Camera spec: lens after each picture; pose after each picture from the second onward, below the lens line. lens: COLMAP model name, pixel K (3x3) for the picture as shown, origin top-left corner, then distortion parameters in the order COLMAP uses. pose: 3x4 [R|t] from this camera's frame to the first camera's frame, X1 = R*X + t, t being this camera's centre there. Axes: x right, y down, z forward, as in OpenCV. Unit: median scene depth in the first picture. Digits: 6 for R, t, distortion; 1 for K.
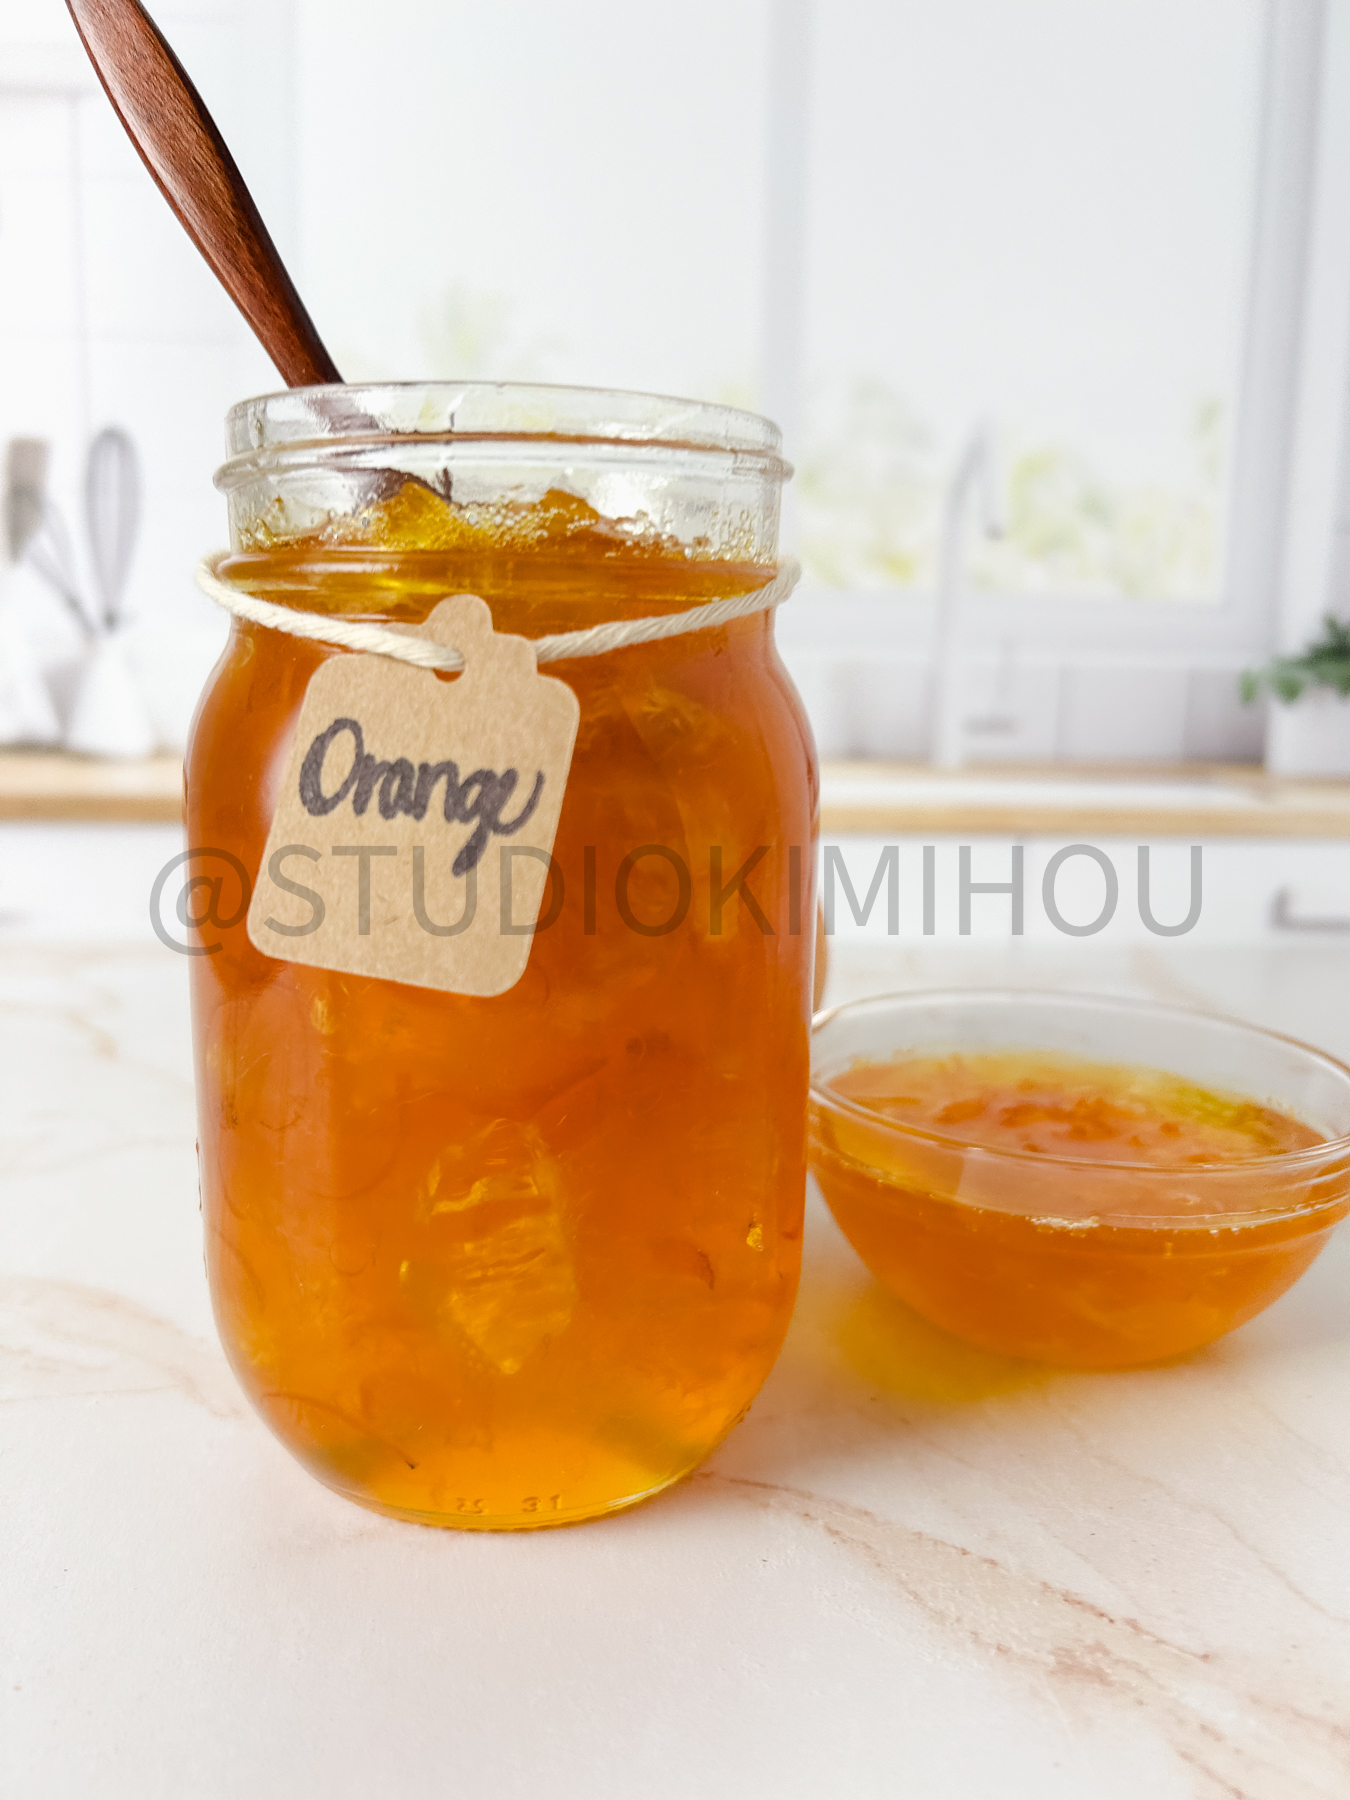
lens RADIAL K [[1454.5, 0, 699.8], [0, 1454.5, 896.0], [0, 0, 1]] dist [0.008522, -0.050502]
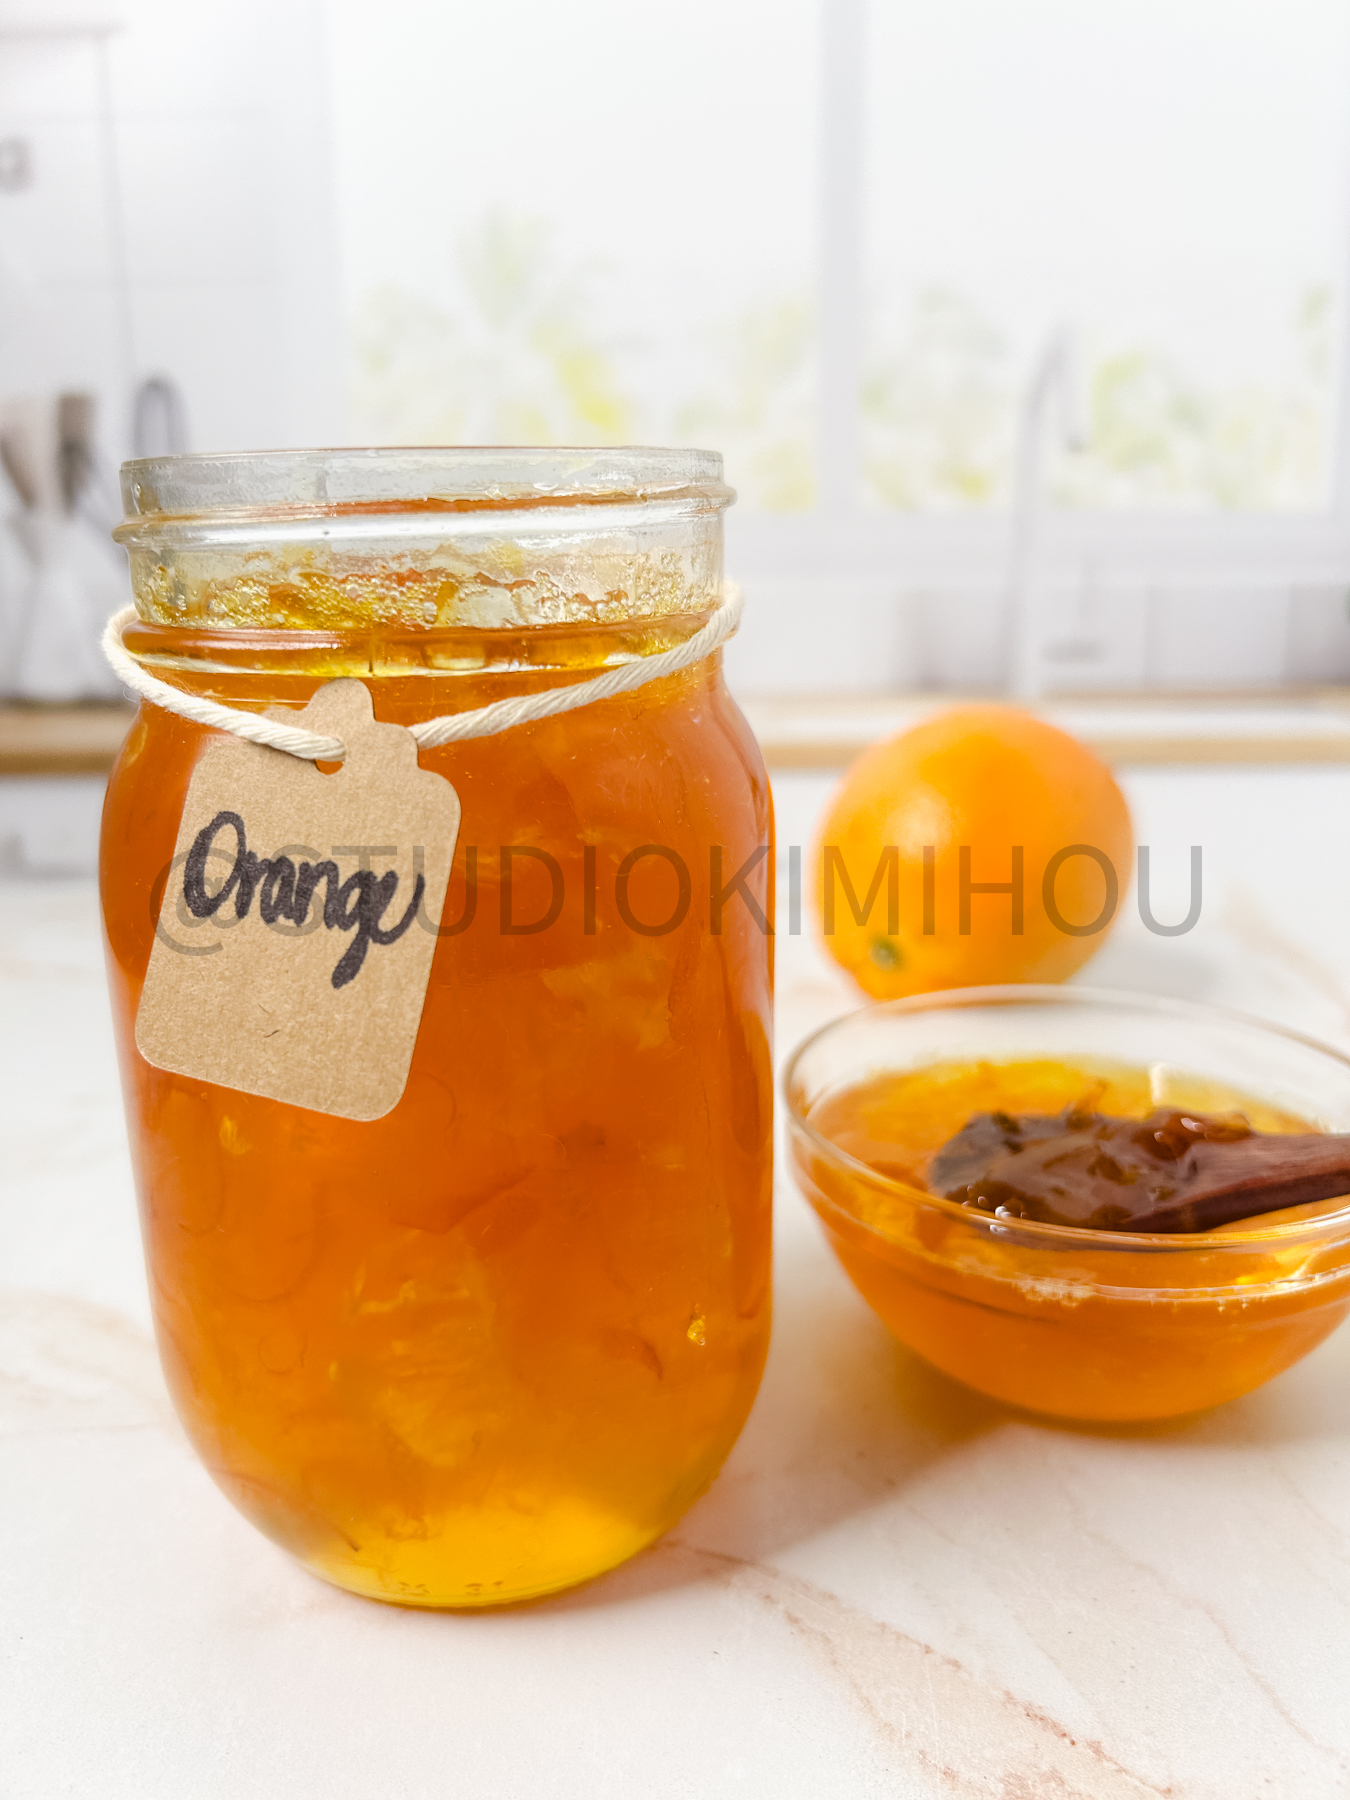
lens RADIAL K [[1462.3, 0, 672.9], [0, 1462.3, 896.3], [0, 0, 1]] dist [0.003614, -0.049441]
pose [[0.994992, -0.009020, -0.099548, 0.119730], [0.016567, 0.997027, 0.075248, -0.118442], [0.098573, -0.076520, 0.992183, 0.078692]]
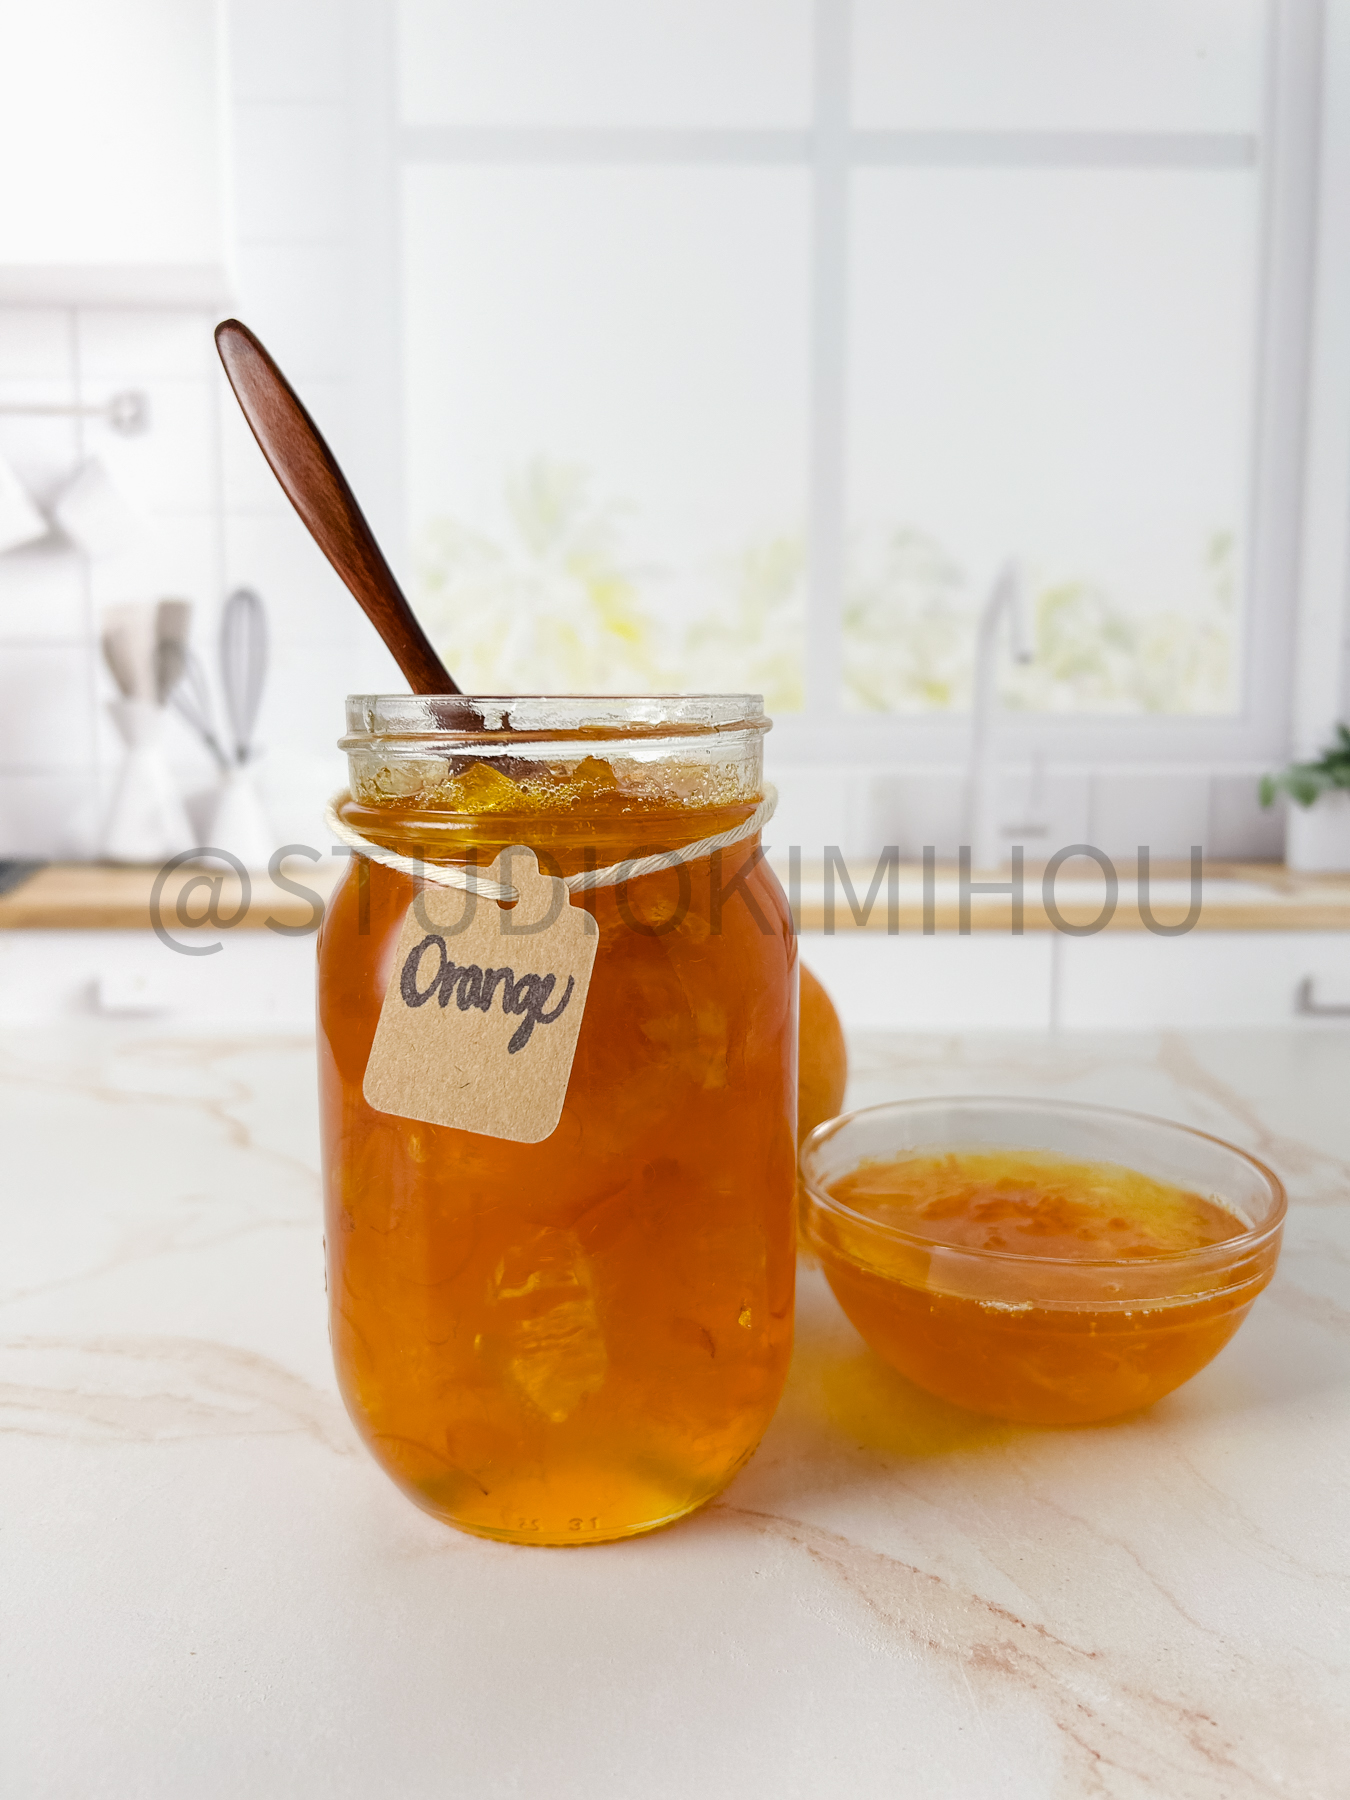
lens RADIAL K [[1423.6, 0, 694.1], [0, 1423.6, 894.2], [0, 0, 1]] dist [0.005150, -0.024029]
pose [[0.997619, -0.009839, -0.068264, 0.082874], [0.006969, 0.999087, -0.042148, -0.090232], [0.068616, 0.041572, 0.996777, -0.286000]]
